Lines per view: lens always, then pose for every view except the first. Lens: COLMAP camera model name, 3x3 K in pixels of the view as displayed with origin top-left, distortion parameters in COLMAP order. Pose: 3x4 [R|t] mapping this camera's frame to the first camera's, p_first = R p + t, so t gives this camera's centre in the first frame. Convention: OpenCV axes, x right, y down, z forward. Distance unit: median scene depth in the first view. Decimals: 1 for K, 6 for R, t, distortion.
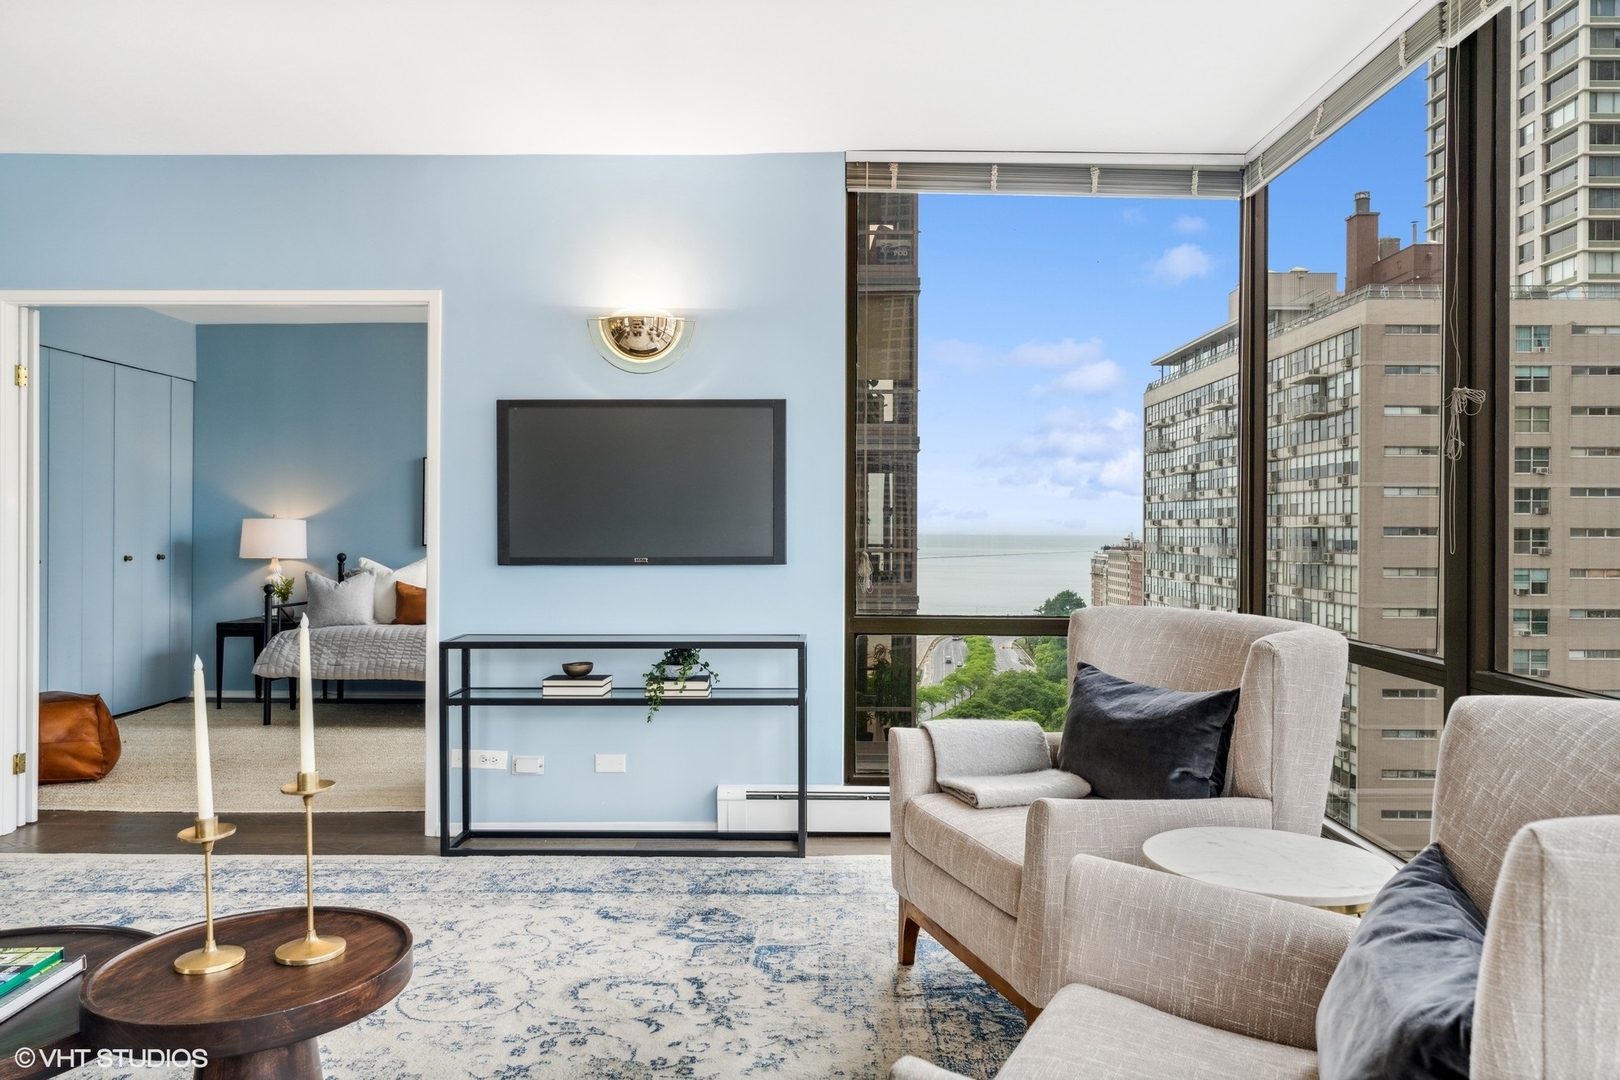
lens RADIAL K [[1100.2, 0, 826.1], [0, 1100.2, 538.0], [0, 0, 1]] dist [-0.004898, 0.003236]
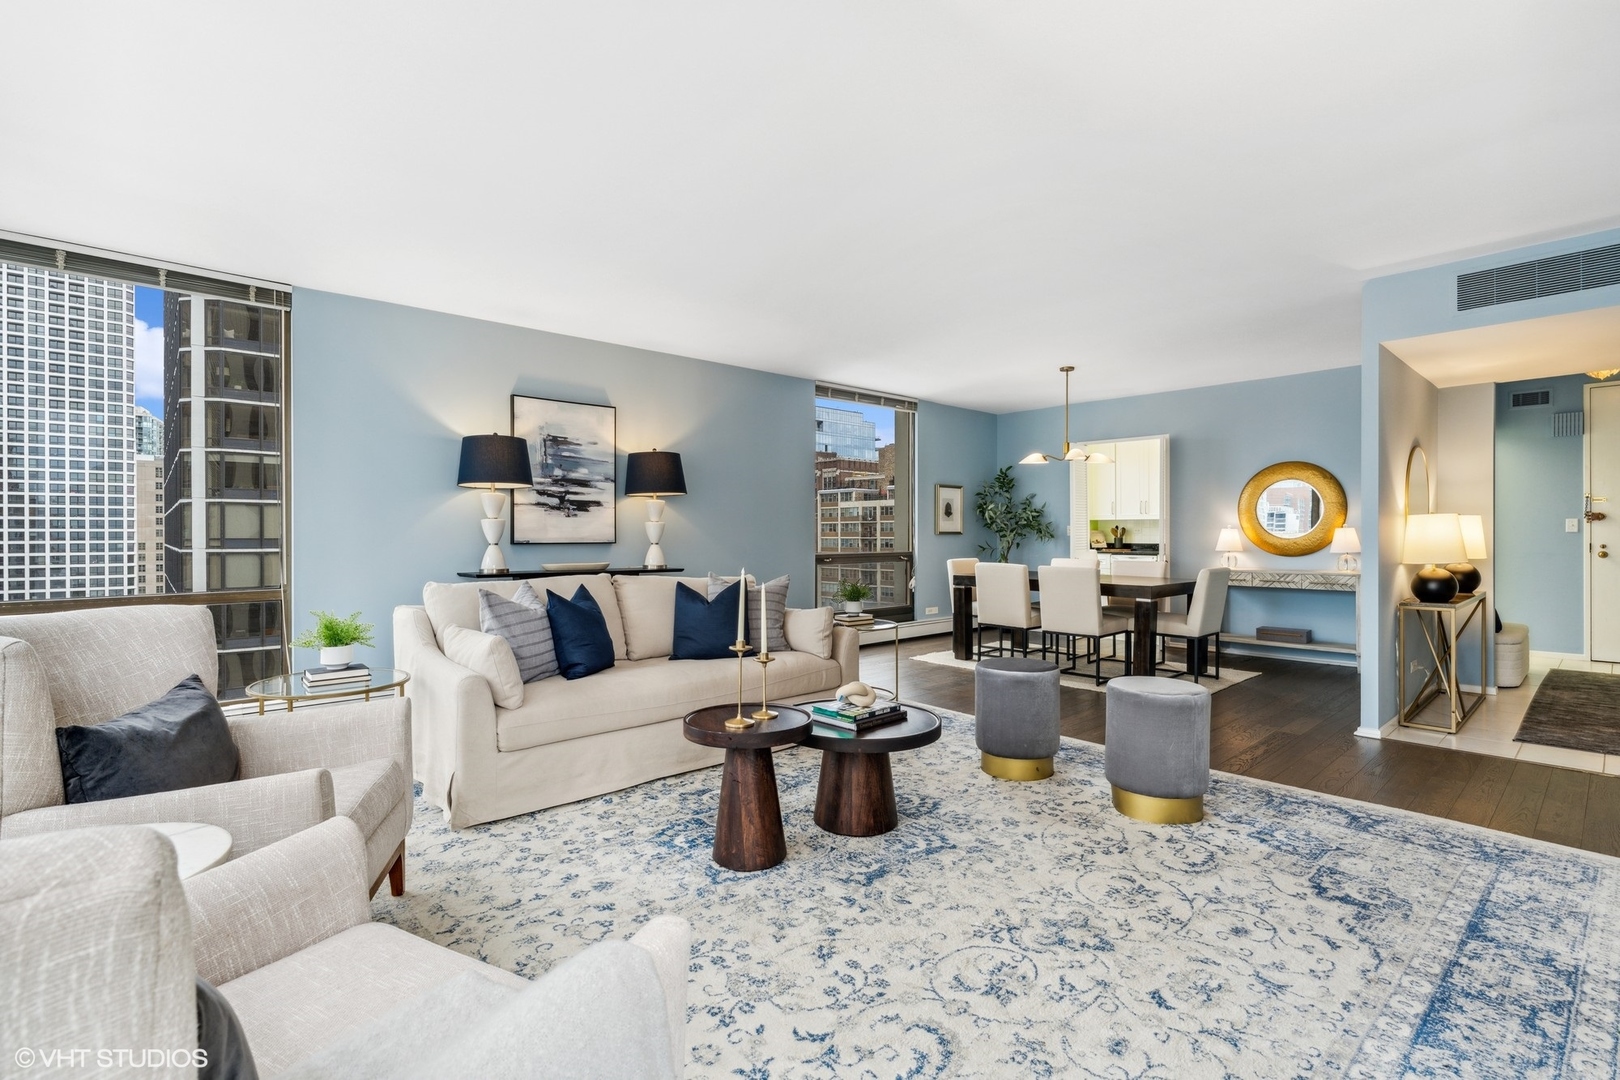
lens RADIAL K [[742.3, 0, 810.1], [0, 742.3, 539.1], [0, 0, 1]] dist [-0.003852, 0.001305]
pose [[-0.743148, 0.000803, -0.669127, 0.046934], [-0.006684, 0.999940, 0.008624, -0.000046], [0.669094, 0.010881, -0.743098, 0.251112]]
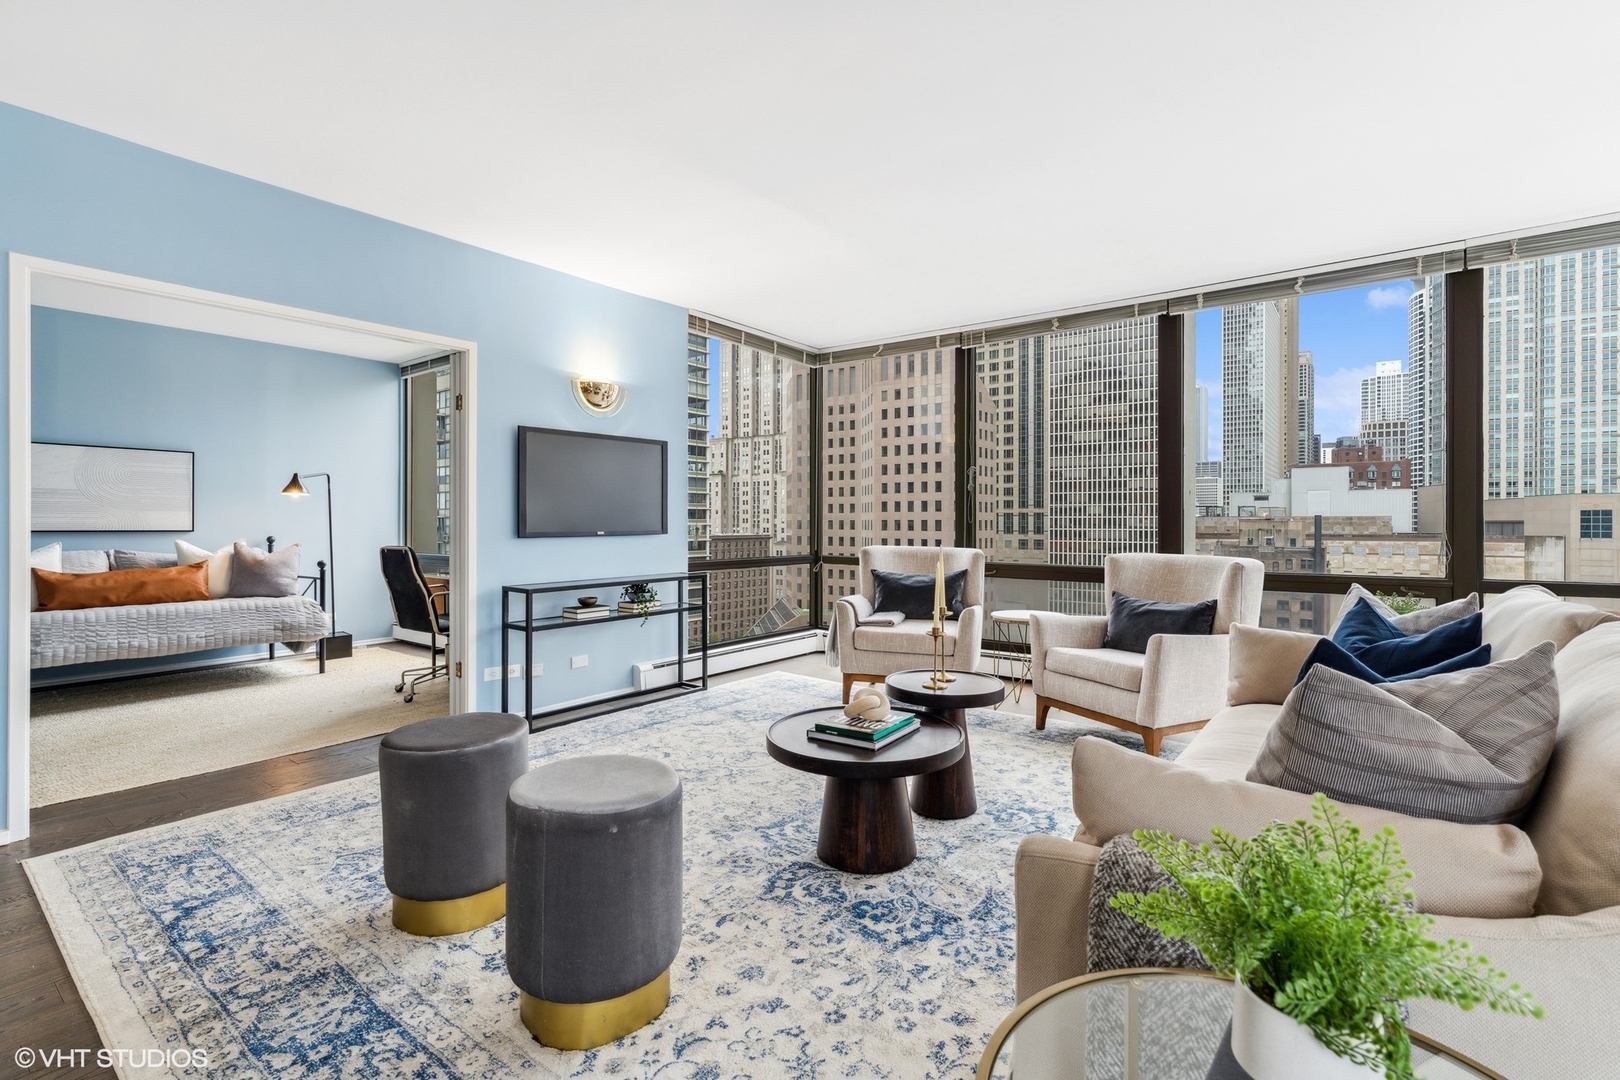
lens RADIAL K [[742.3, 0, 806.9], [0, 742.3, 527.3], [0, 0, 1]] dist [-0.003852, 0.001305]
pose [[0.610327, -0.010516, 0.792080, -0.231301], [0.008624, 0.999941, 0.006630, 0.001961], [-0.792103, 0.002784, 0.610381, 0.023907]]
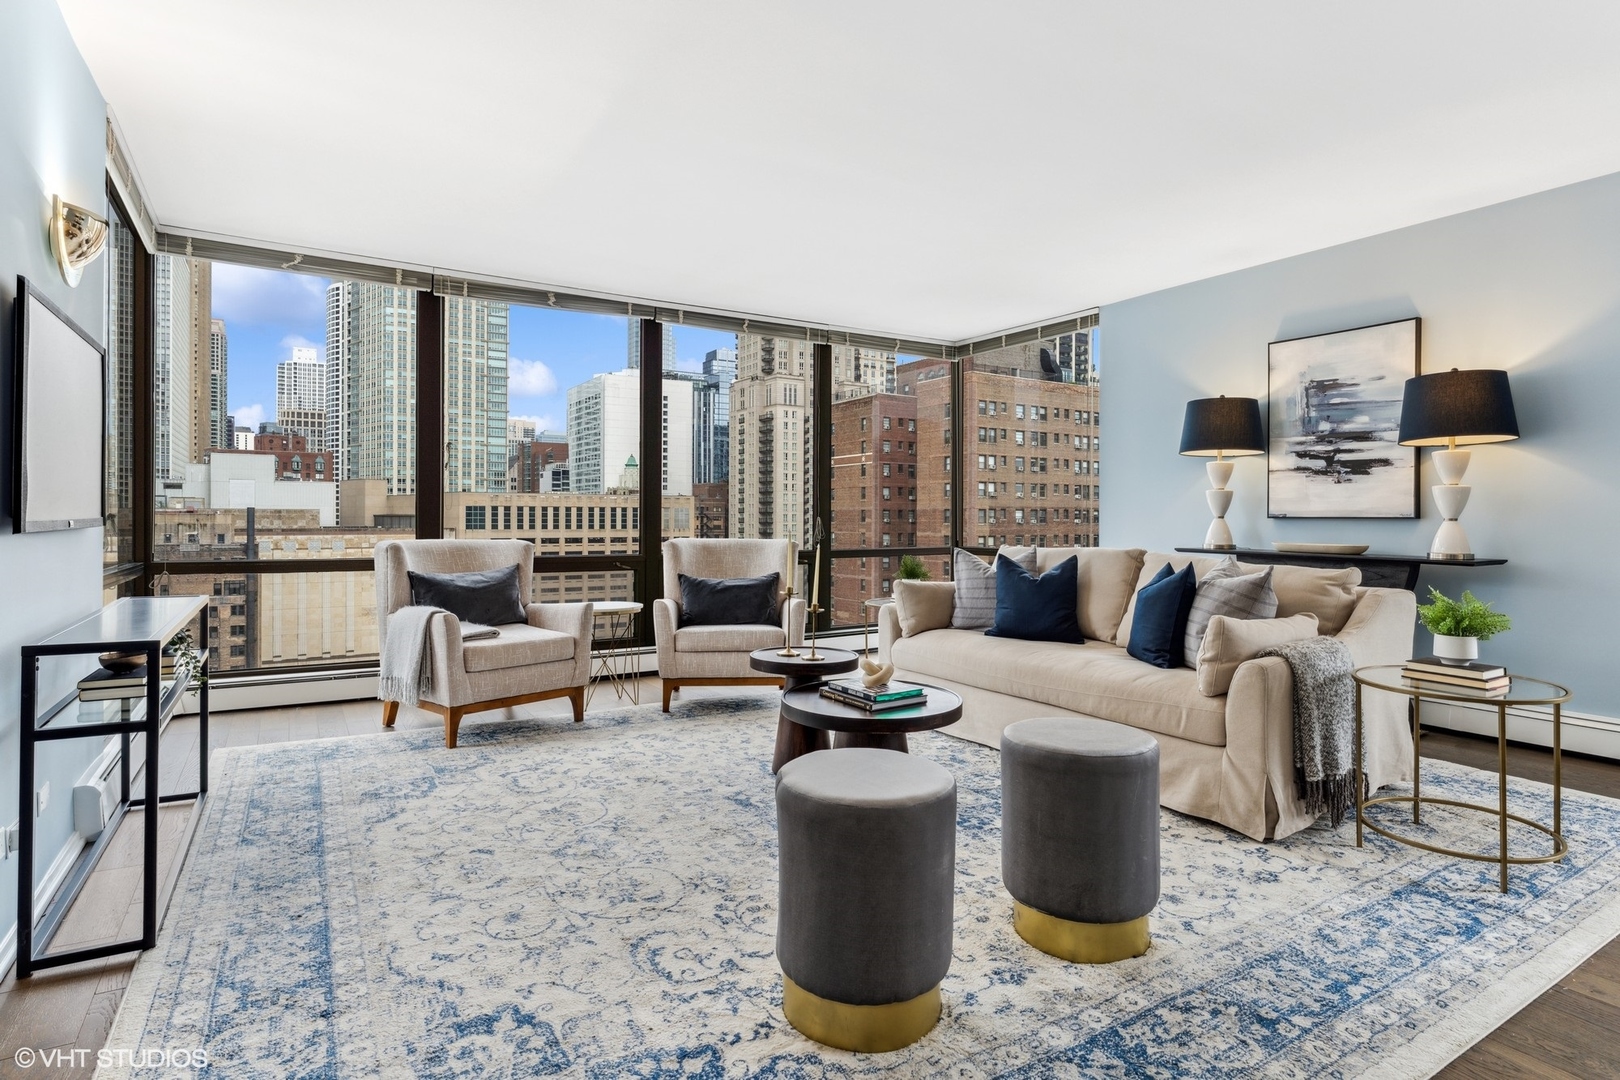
lens RADIAL K [[843.8, 0, 804.9], [0, 843.8, 530.5], [0, 0, 1]] dist [-0.004516, -0.001352]
pose [[-0.521699, -0.020170, 0.852891, -0.258937], [0.000008, 0.999720, 0.023647, 0.003026], [-0.853130, 0.012344, -0.521553, 0.234885]]
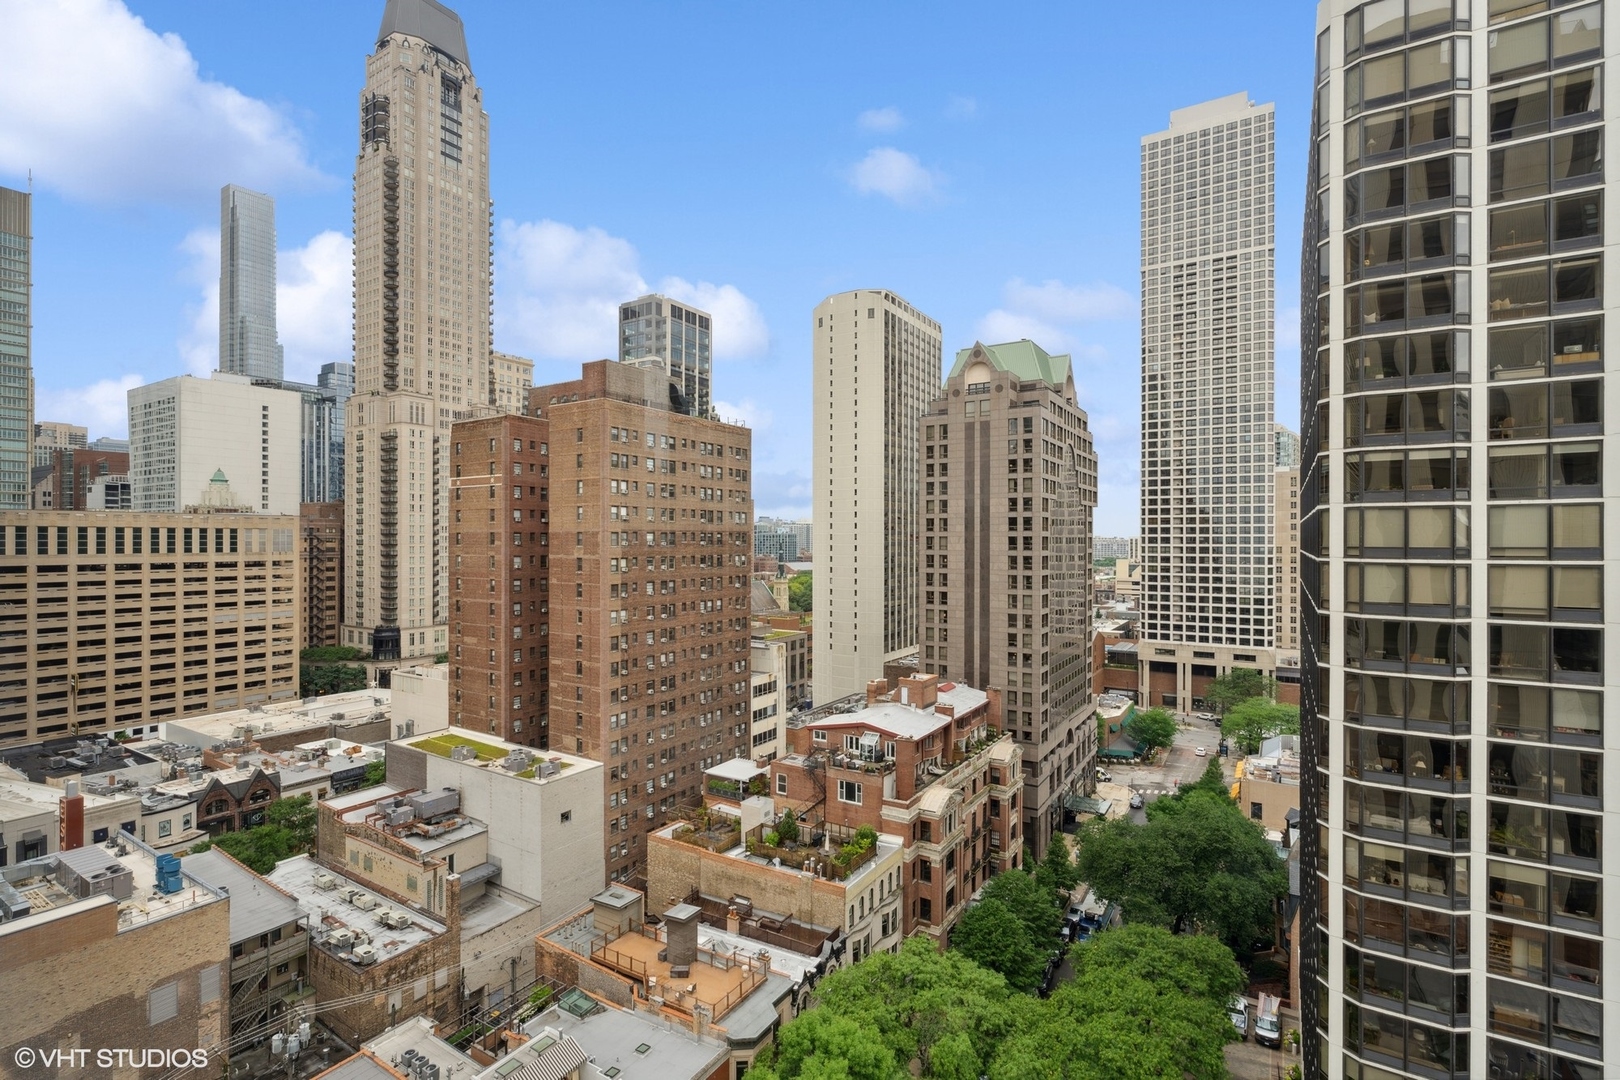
lens RADIAL K [[742.3, 0, 803.1], [0, 742.3, 537.8], [0, 0, 1]] dist [-0.003852, 0.001305]
pose [[-0.841289, -0.005761, 0.540556, 0.058373], [-0.001691, 0.999966, 0.008025, -0.010575], [-0.540584, 0.005837, -0.841270, -0.097958]]
